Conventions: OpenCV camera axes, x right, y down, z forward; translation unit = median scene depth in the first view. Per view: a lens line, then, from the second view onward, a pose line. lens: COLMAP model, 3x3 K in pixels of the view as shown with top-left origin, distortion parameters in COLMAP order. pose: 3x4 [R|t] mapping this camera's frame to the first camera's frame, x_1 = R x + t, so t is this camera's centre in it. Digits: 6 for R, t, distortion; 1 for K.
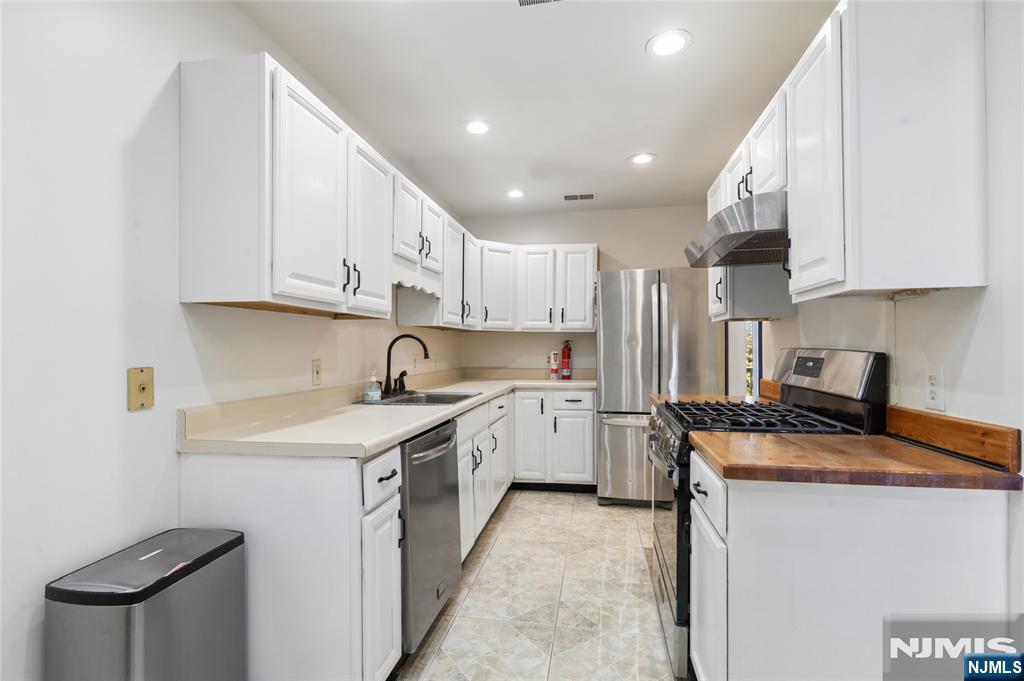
lens RADIAL K [[480.0, 0, 515.2], [0, 480.0, 343.7], [0, 0, 1]] dist [-0.008789, 0.000233]
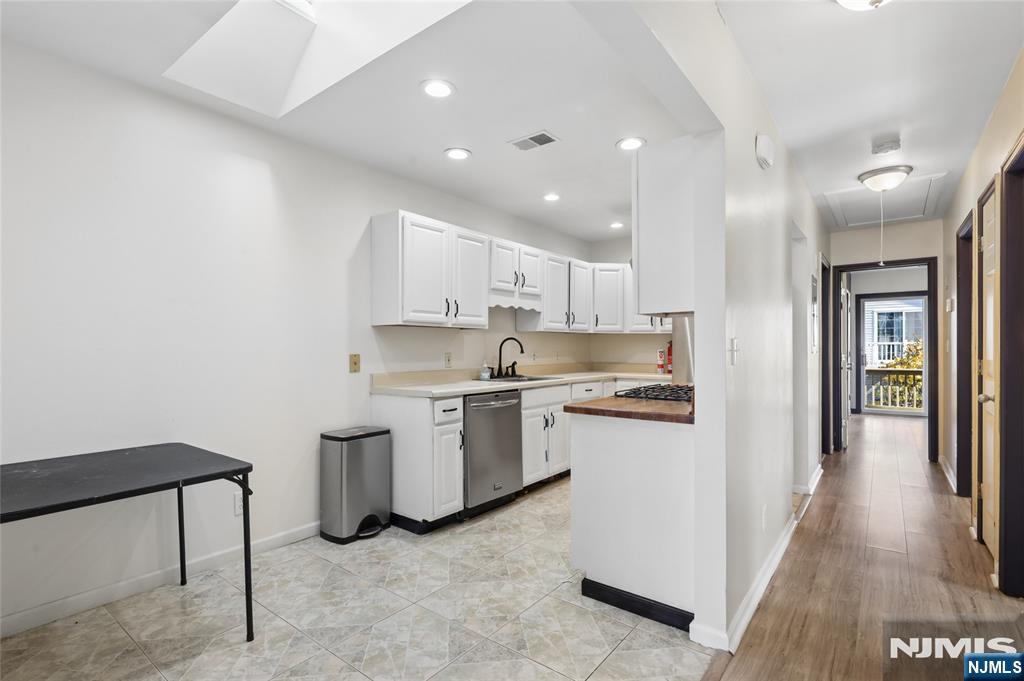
lens RADIAL K [[480.0, 0, 511.4], [0, 480.0, 344.4], [0, 0, 1]] dist [-0.008789, 0.000233]
pose [[0.883239, -0.001505, -0.468920, 0.548890], [0.002960, 0.999993, 0.002365, -0.001463], [0.468913, -0.003477, 0.883237, -0.395874]]
